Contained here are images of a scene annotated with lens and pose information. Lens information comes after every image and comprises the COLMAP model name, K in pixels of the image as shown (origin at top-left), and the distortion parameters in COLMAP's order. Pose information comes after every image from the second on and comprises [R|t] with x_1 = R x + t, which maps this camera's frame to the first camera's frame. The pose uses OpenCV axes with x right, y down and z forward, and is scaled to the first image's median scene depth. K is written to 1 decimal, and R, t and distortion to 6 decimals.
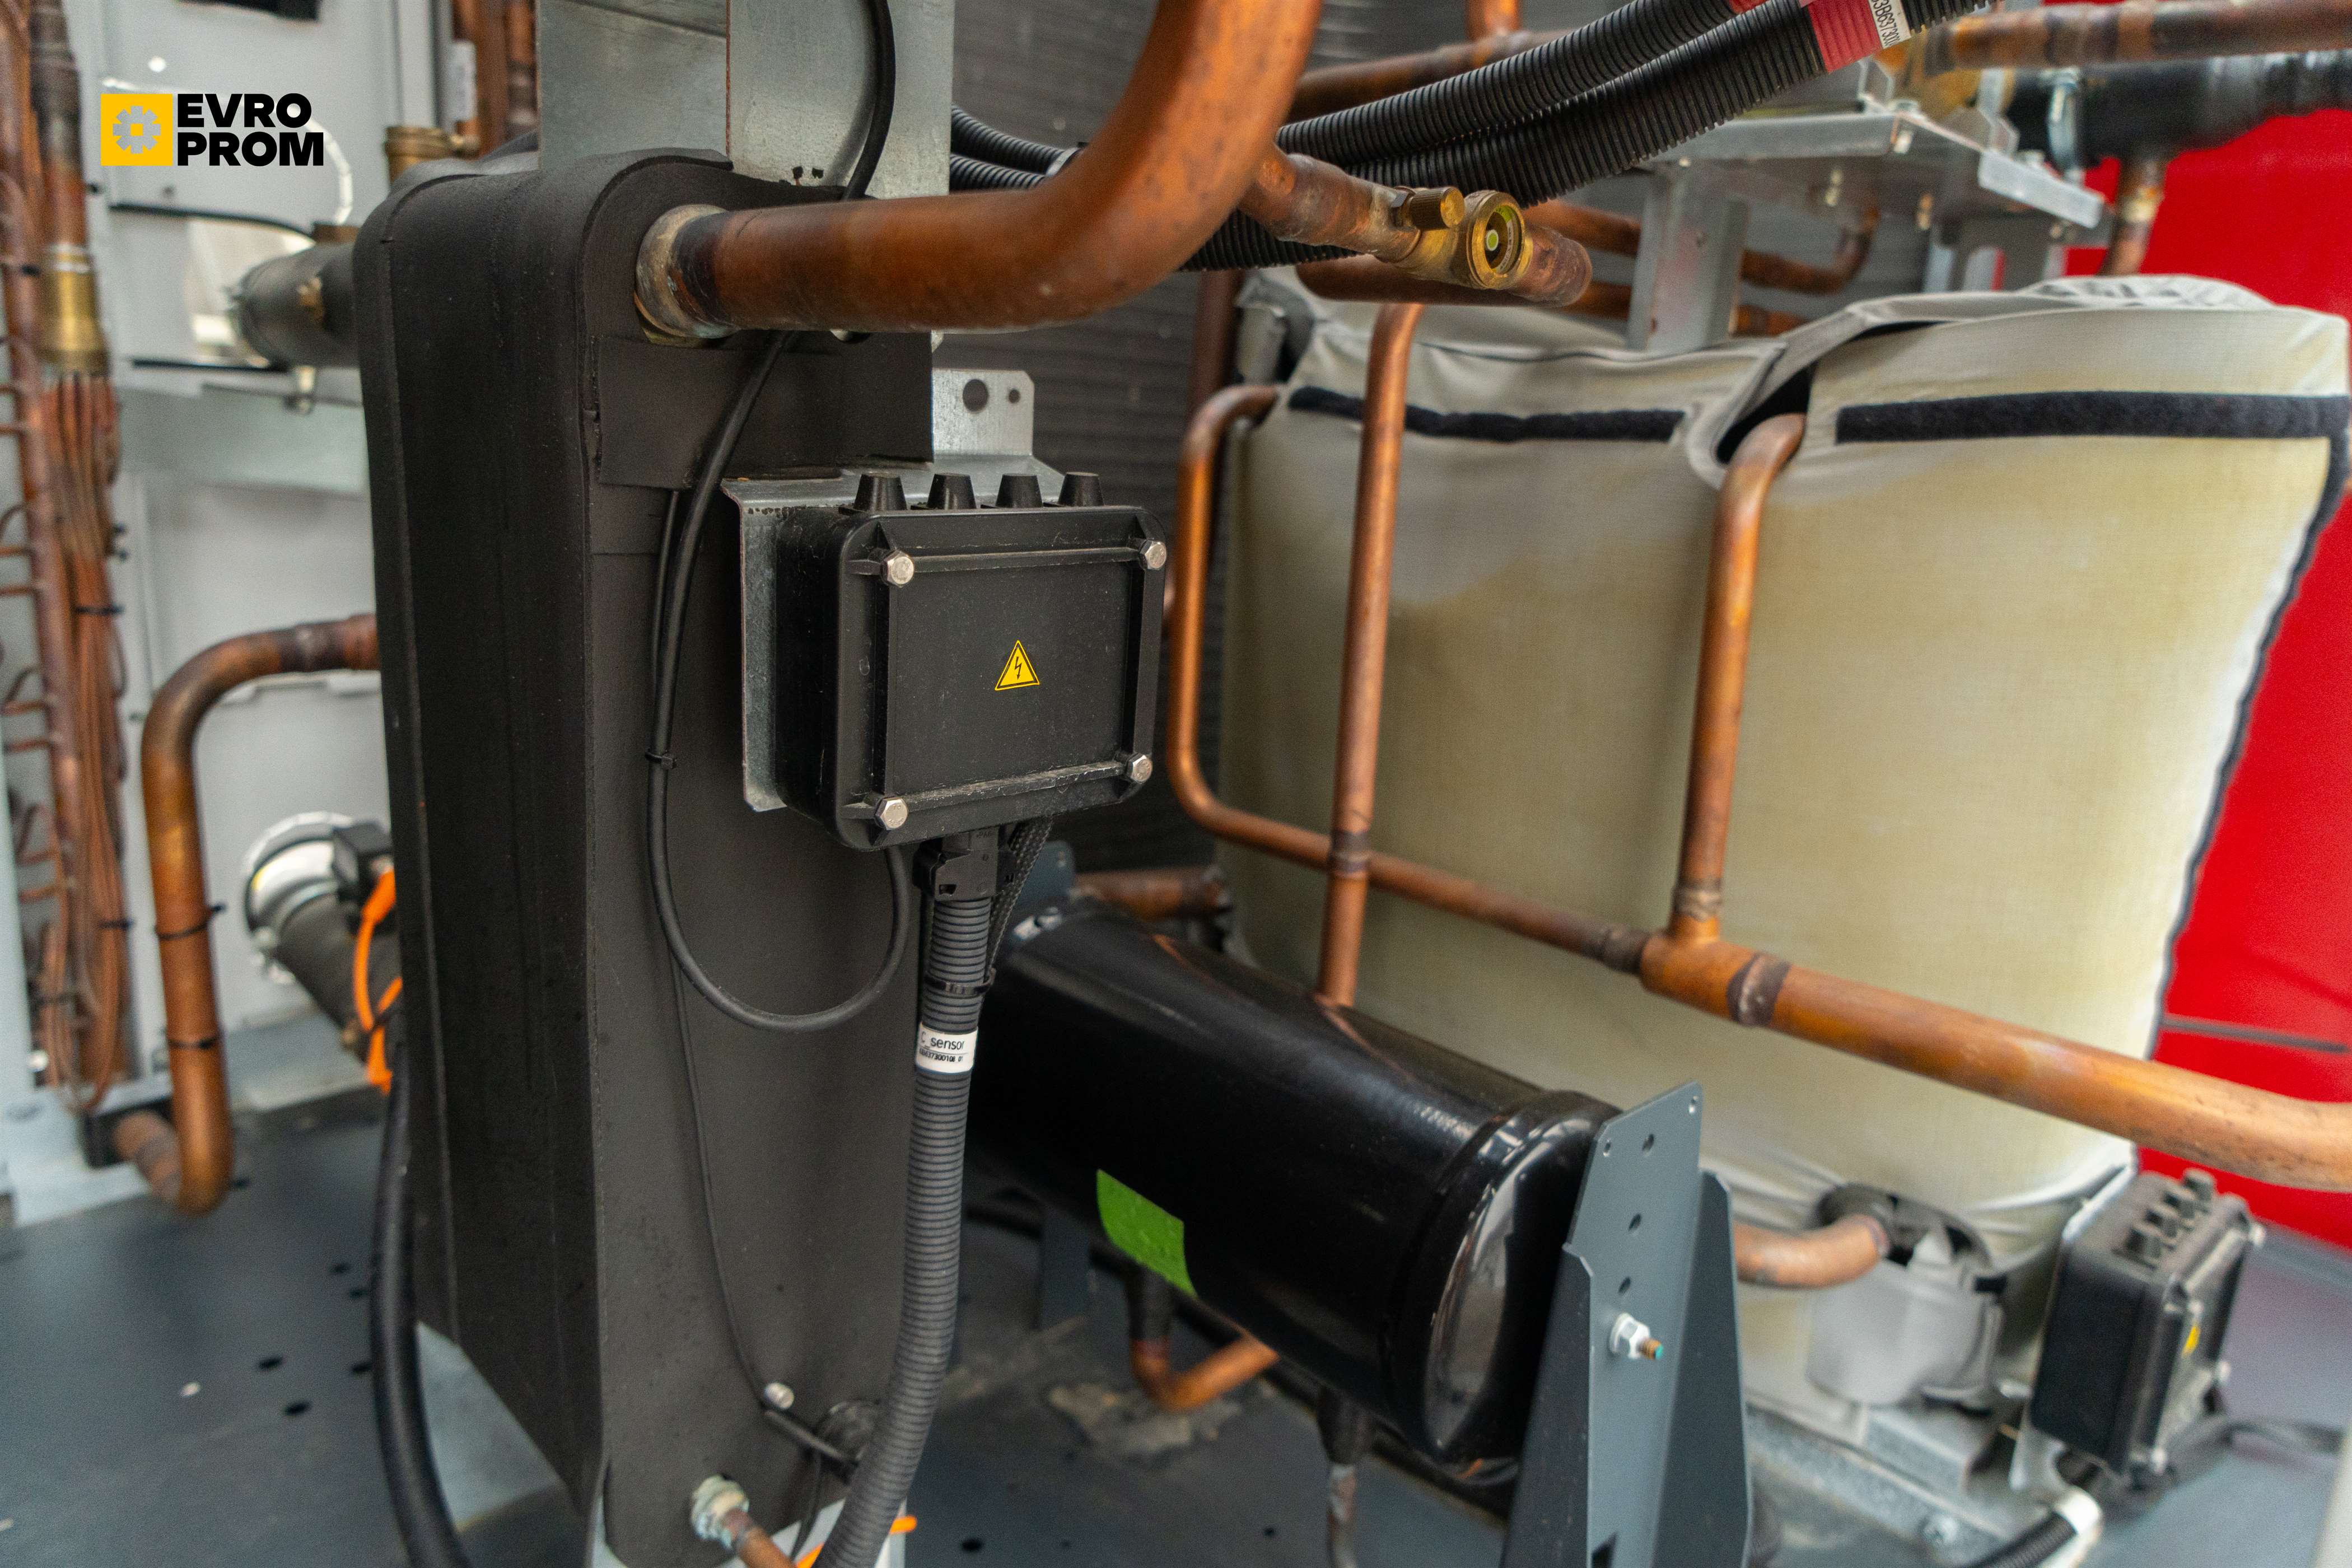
lens RADIAL K [[1628.0, 0, 1176.0], [0, 1628.0, 784.0], [0, 0, 1]] dist [0.000645, -0.001342]
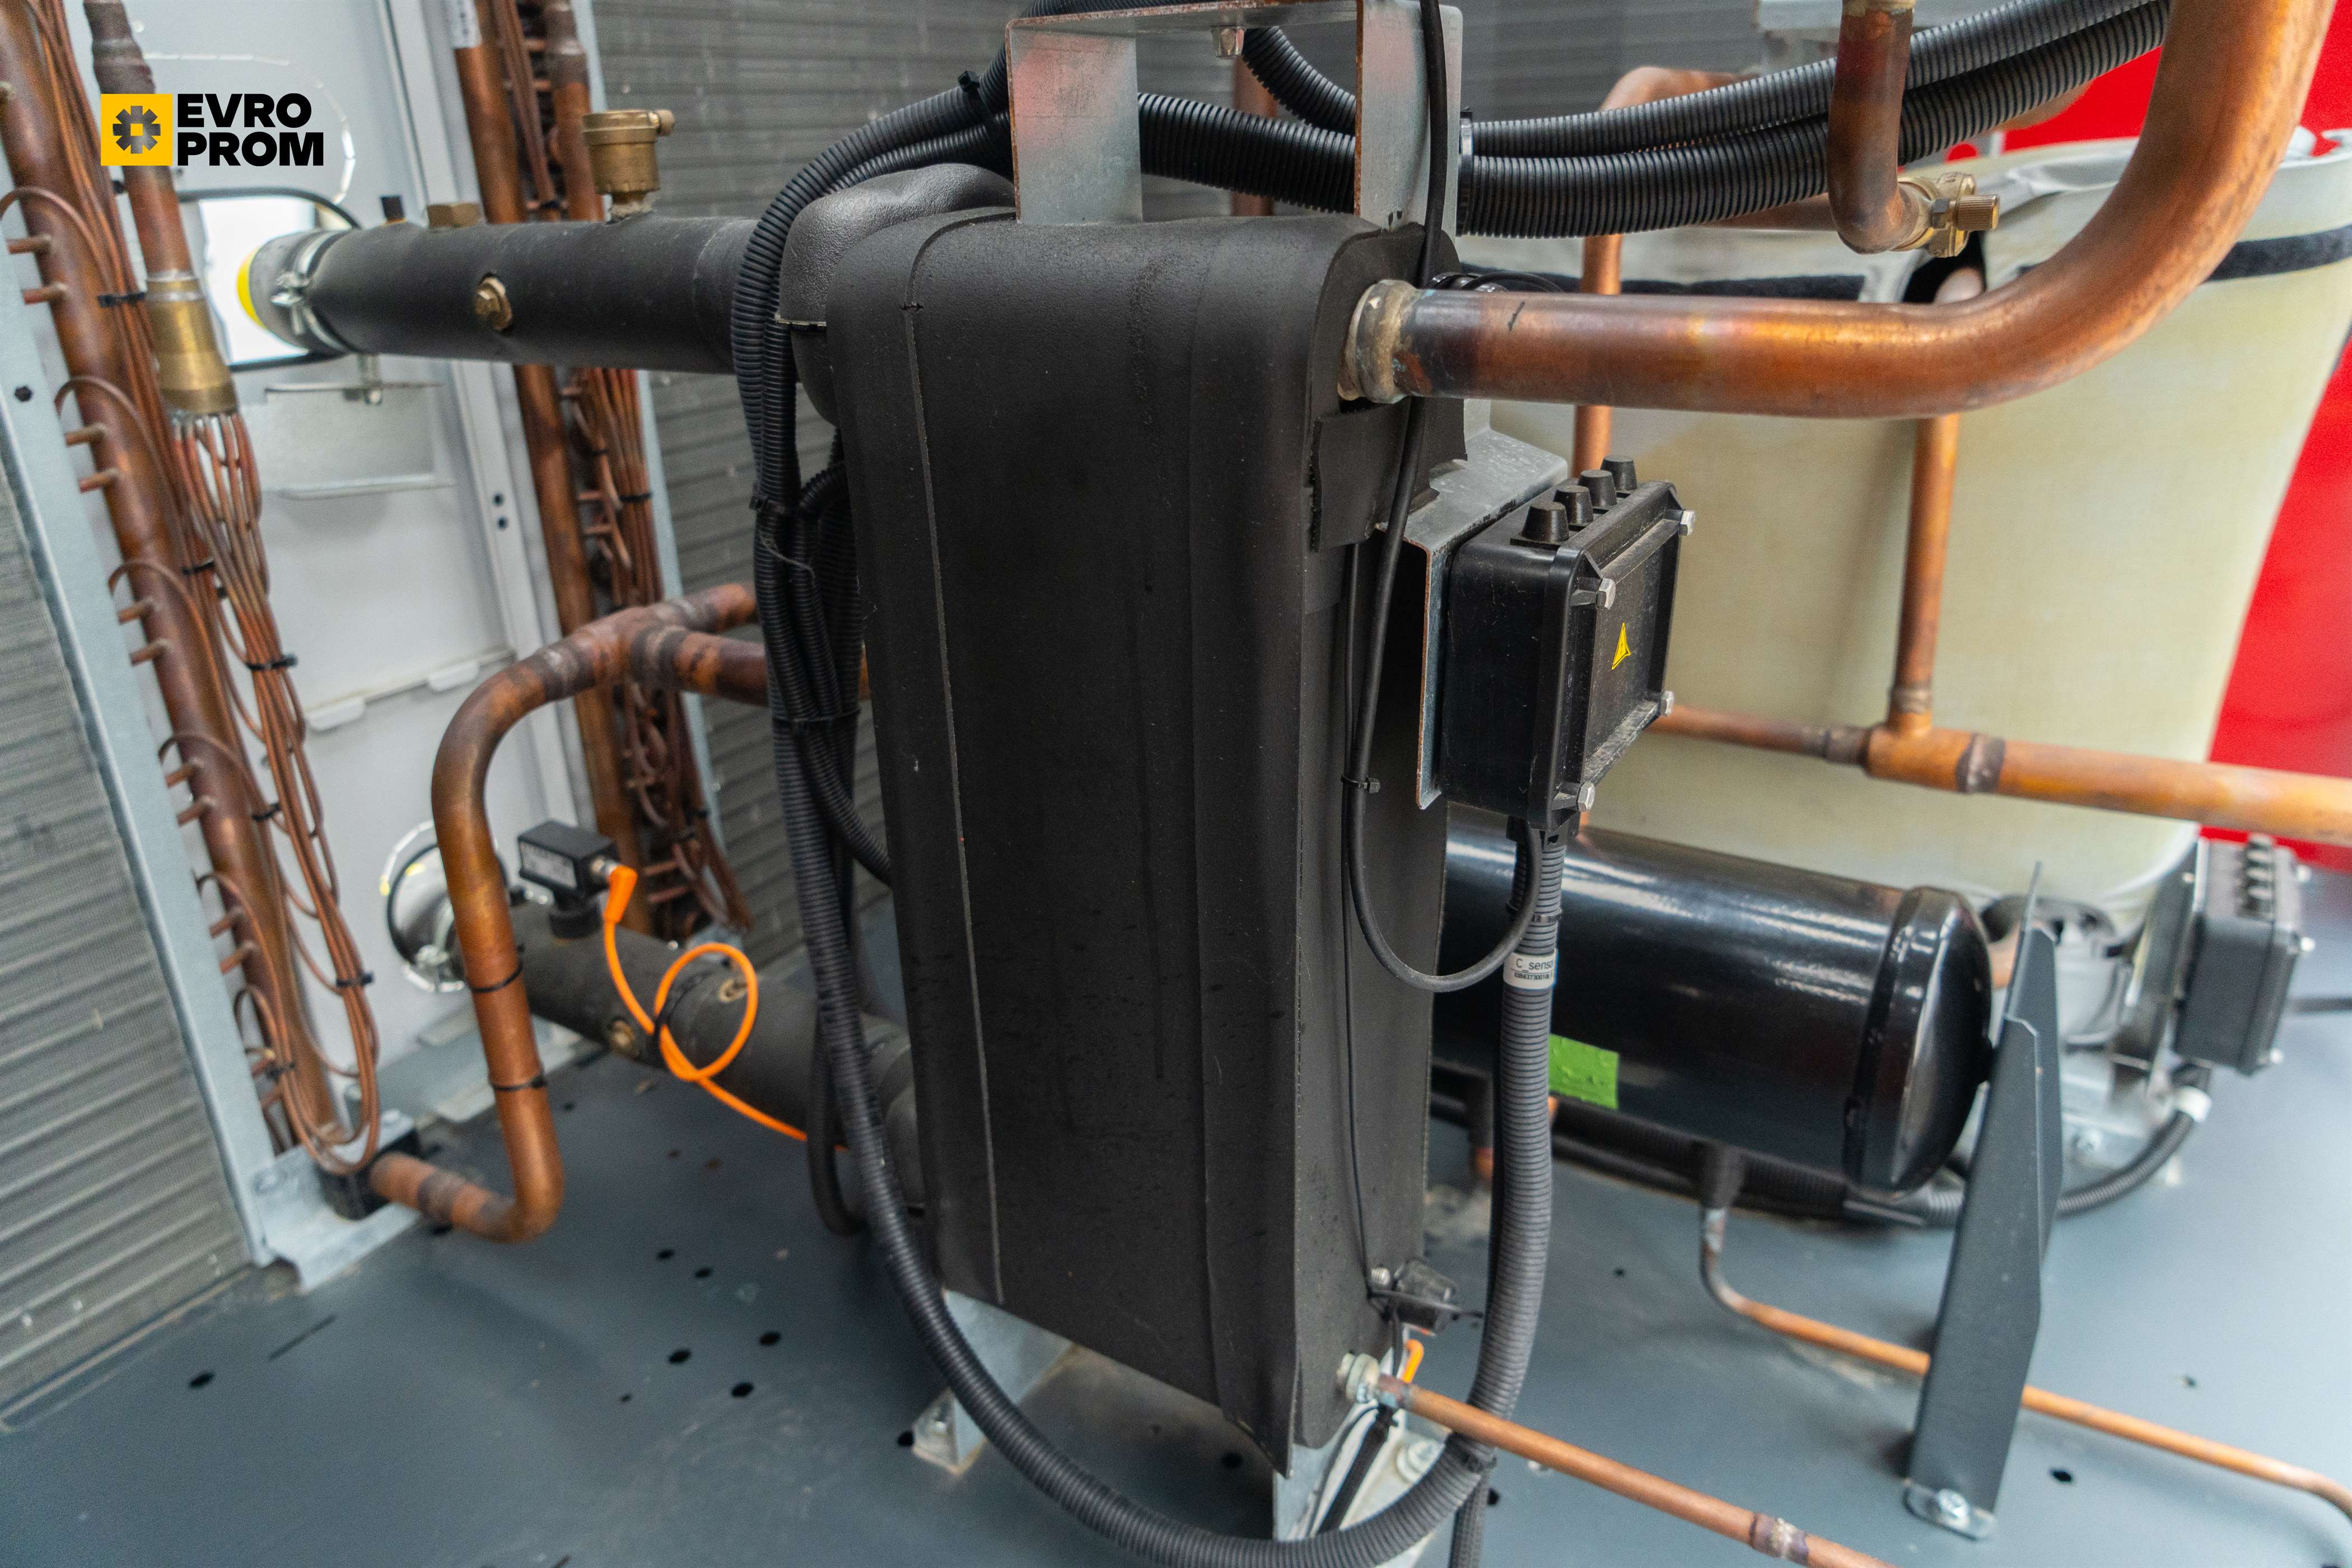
lens RADIAL K [[1602.4, 0, 1176.0], [0, 1602.4, 784.0], [0, 0, 1]] dist [0.000676, -0.000876]
pose [[0.961068, -0.184336, 0.205837, -0.446868], [0.148677, 0.972900, 0.177091, -0.153279], [-0.232903, -0.139593, 0.962429, -0.011649]]
